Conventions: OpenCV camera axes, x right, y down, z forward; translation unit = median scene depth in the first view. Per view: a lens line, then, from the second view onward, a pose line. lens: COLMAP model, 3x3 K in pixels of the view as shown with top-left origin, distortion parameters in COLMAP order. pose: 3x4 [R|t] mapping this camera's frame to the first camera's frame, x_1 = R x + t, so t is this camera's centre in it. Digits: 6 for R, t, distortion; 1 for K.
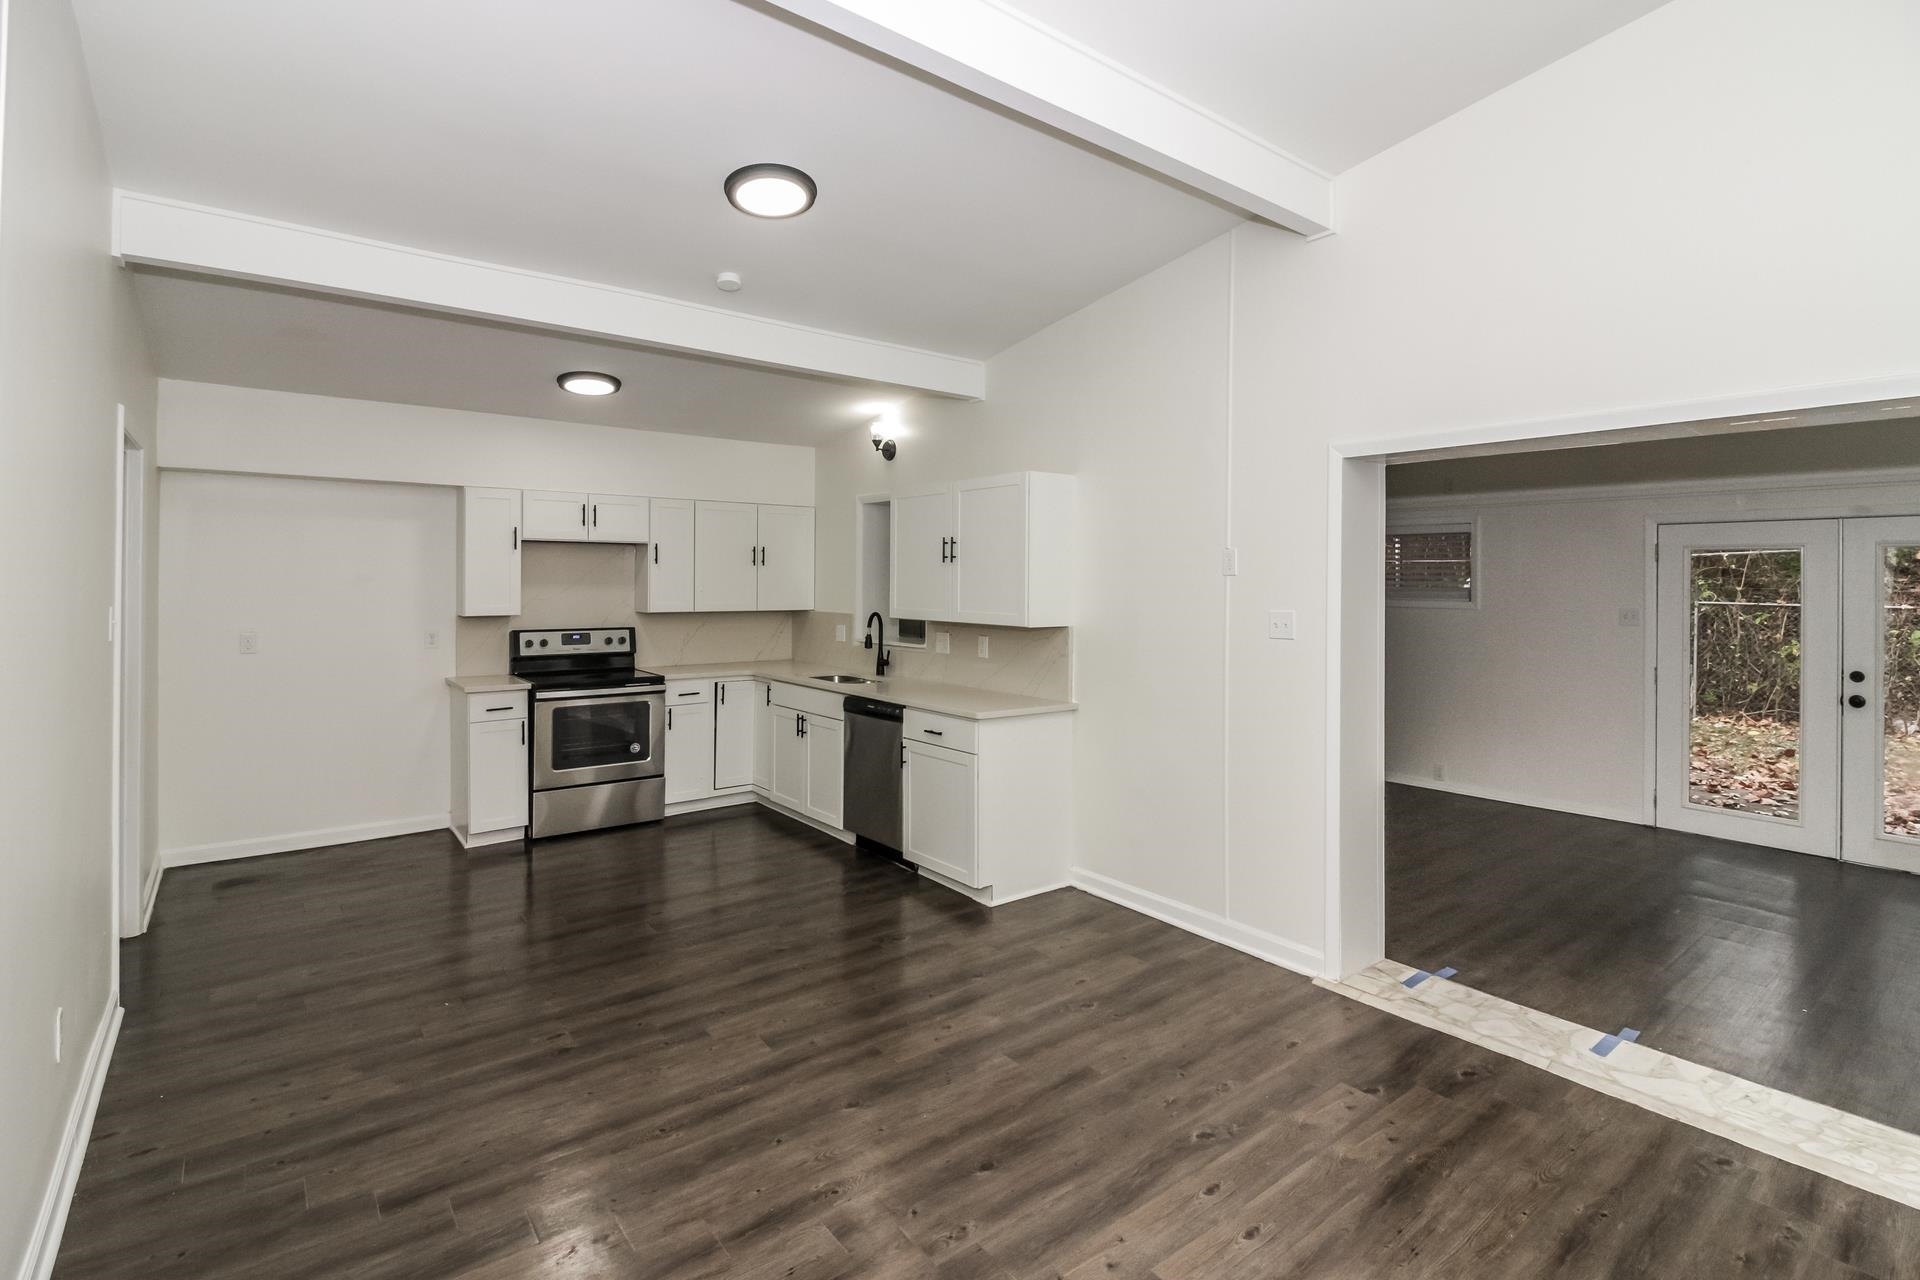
lens RADIAL K [[921.9, 0, 959.0], [0, 921.9, 580.0], [0, 0, 1]] dist [-0.002330, -0.000286]
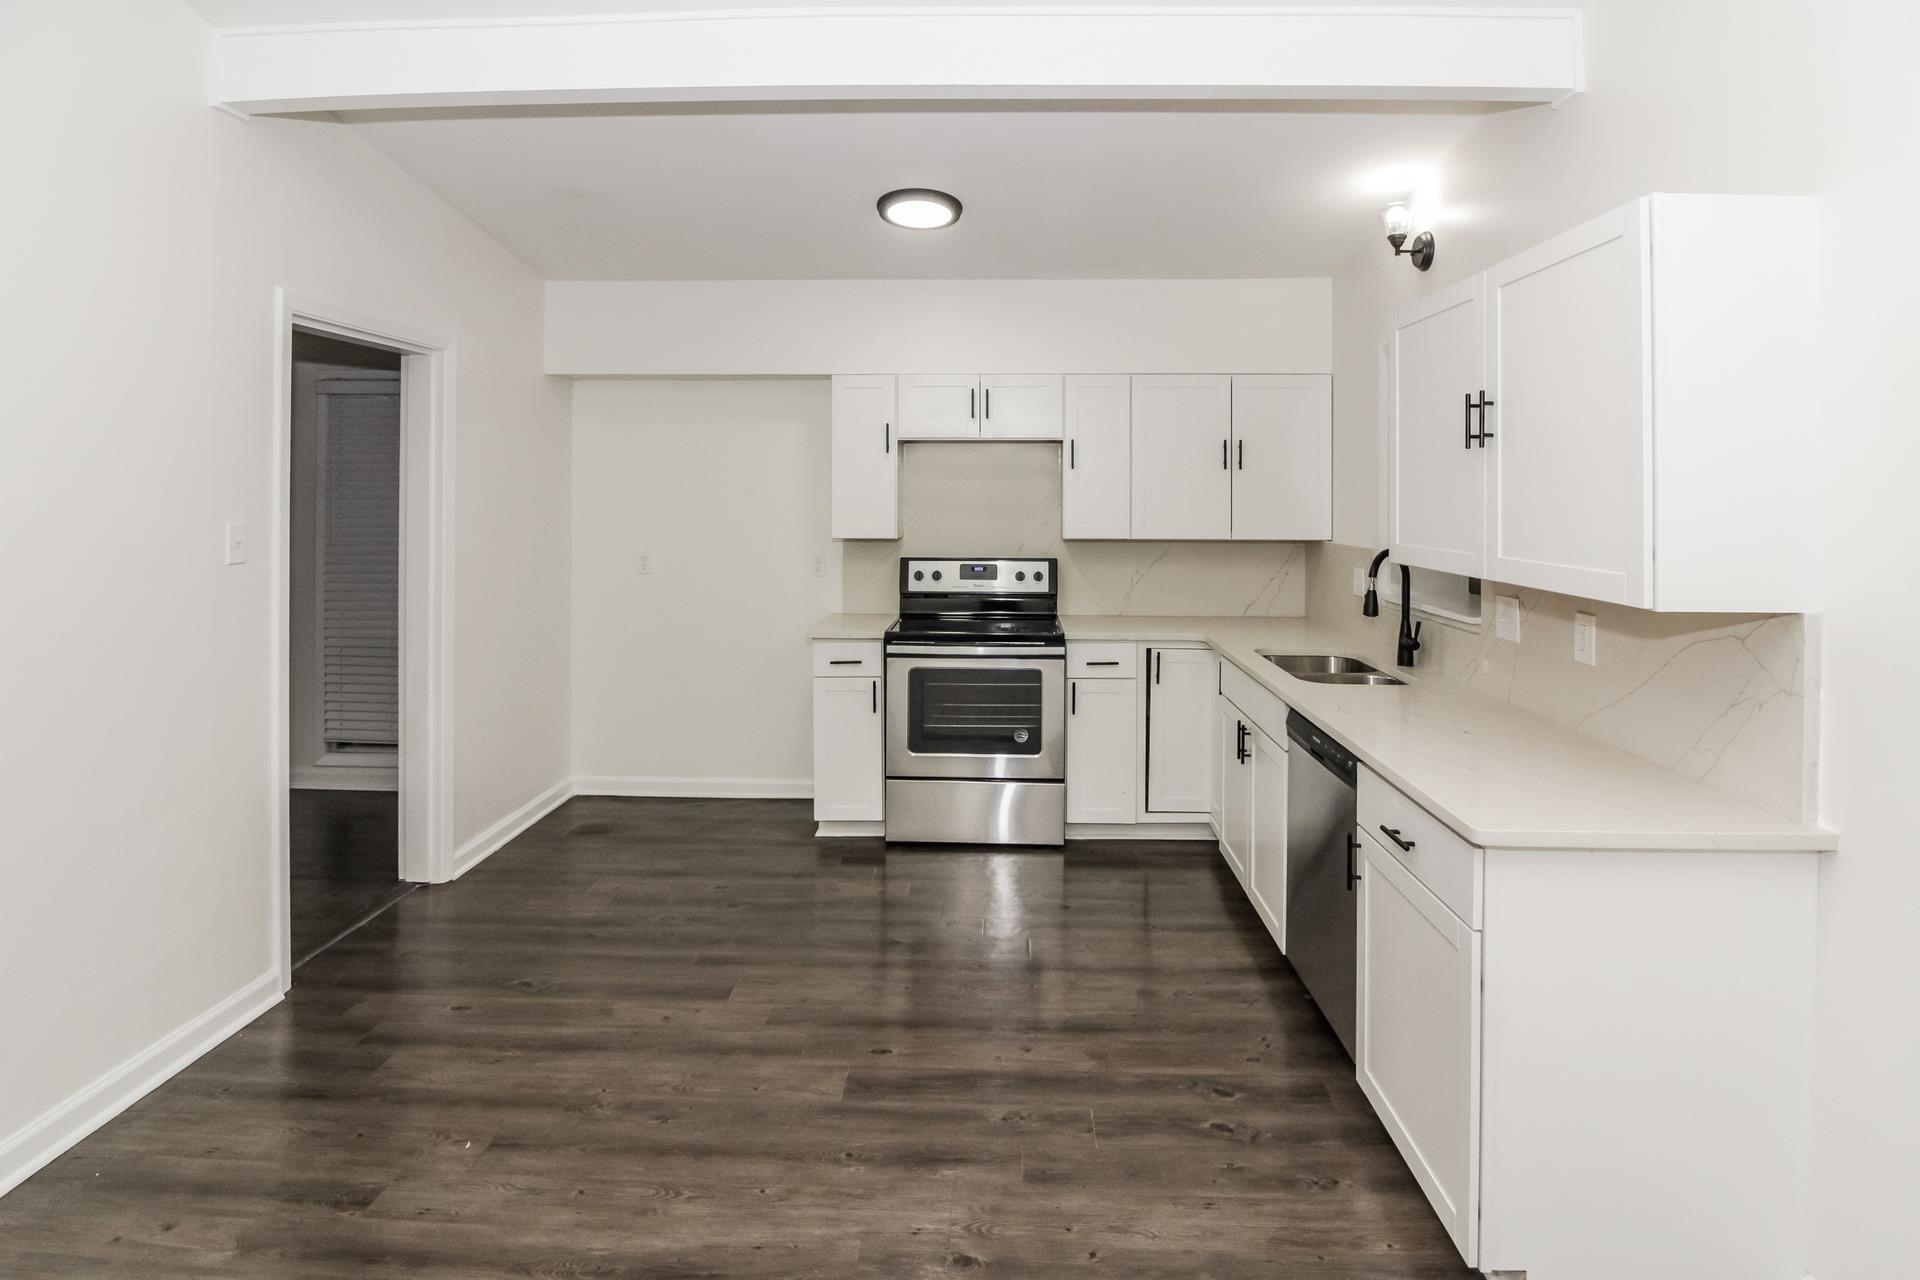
lens RADIAL K [[979.1, 0, 967.2], [0, 979.1, 484.8], [0, 0, 1]] dist [-0.025526, -0.000211]
pose [[0.768524, -0.008938, -0.639759, 0.085054], [0.001715, 0.999928, -0.011910, 0.003331], [0.639819, 0.008056, 0.768483, 0.400211]]
